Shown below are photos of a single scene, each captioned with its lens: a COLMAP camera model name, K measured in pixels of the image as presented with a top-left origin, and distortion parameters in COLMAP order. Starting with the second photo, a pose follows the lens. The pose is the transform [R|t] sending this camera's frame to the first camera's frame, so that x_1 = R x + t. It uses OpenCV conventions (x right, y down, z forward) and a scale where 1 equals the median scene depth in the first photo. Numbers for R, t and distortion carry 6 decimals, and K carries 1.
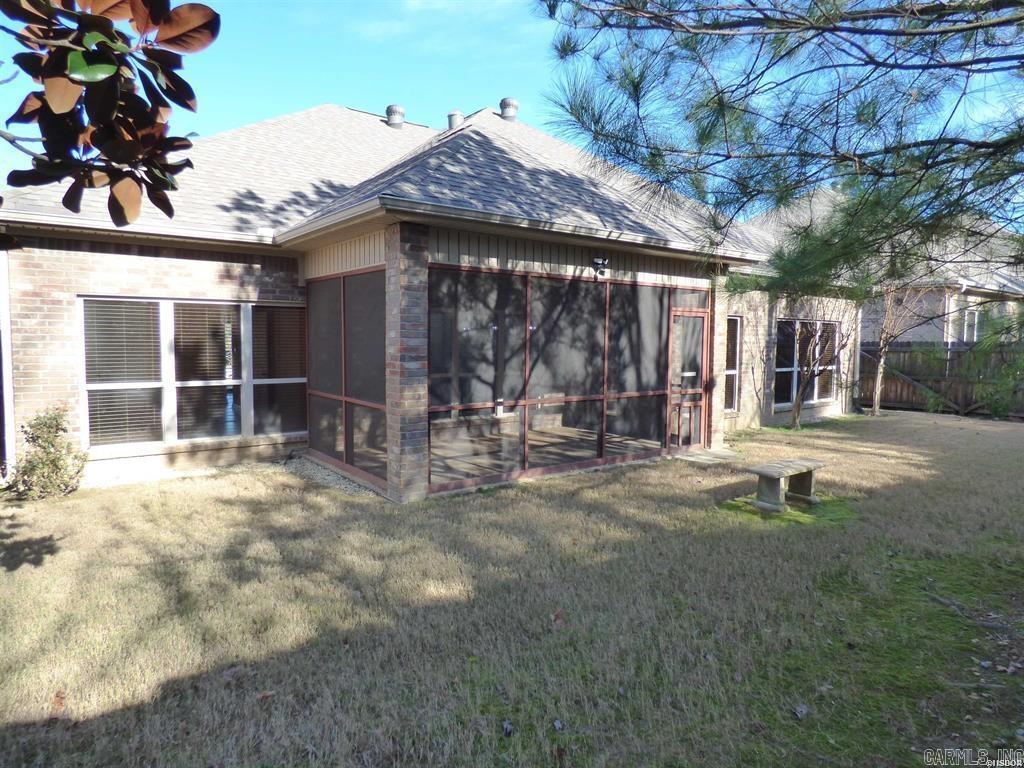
lens RADIAL K [[628.1, 0, 516.7], [0, 628.1, 380.2], [0, 0, 1]] dist [-0.008134, -0.000016]
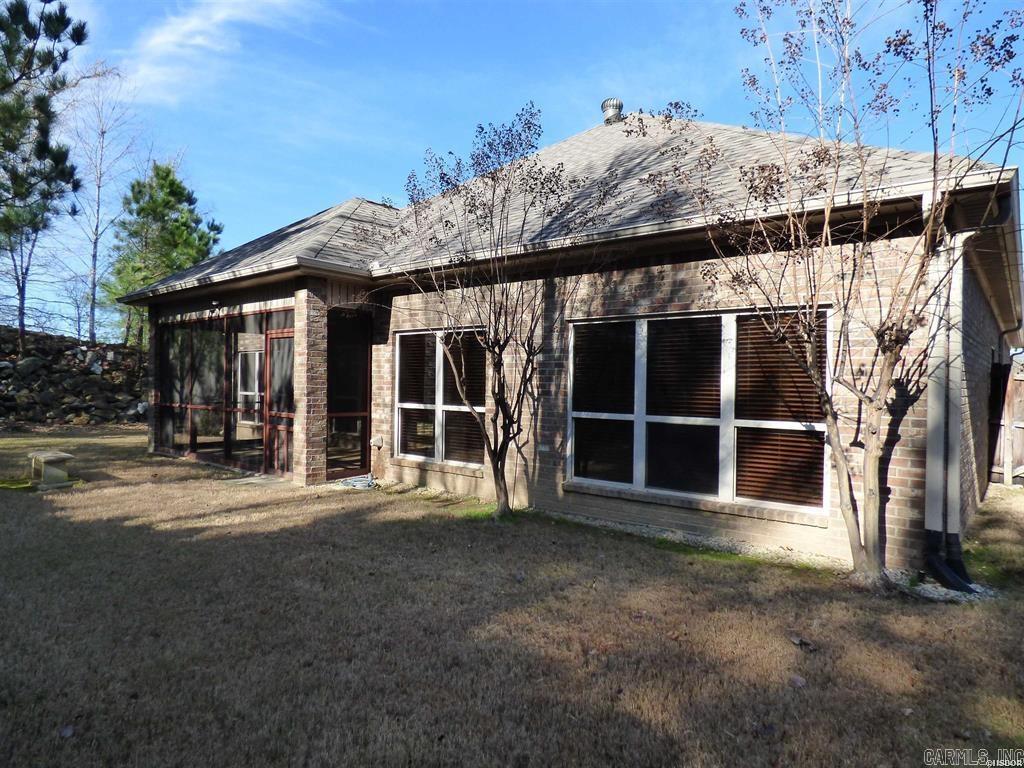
lens RADIAL K [[628.1, 0, 516.7], [0, 628.1, 380.2], [0, 0, 1]] dist [-0.008134, -0.000016]
pose [[0.215321, -0.010054, -0.976492, 1.256493], [-0.077327, 0.996632, -0.027312, -0.035810], [0.973477, 0.081390, 0.213818, 1.107649]]
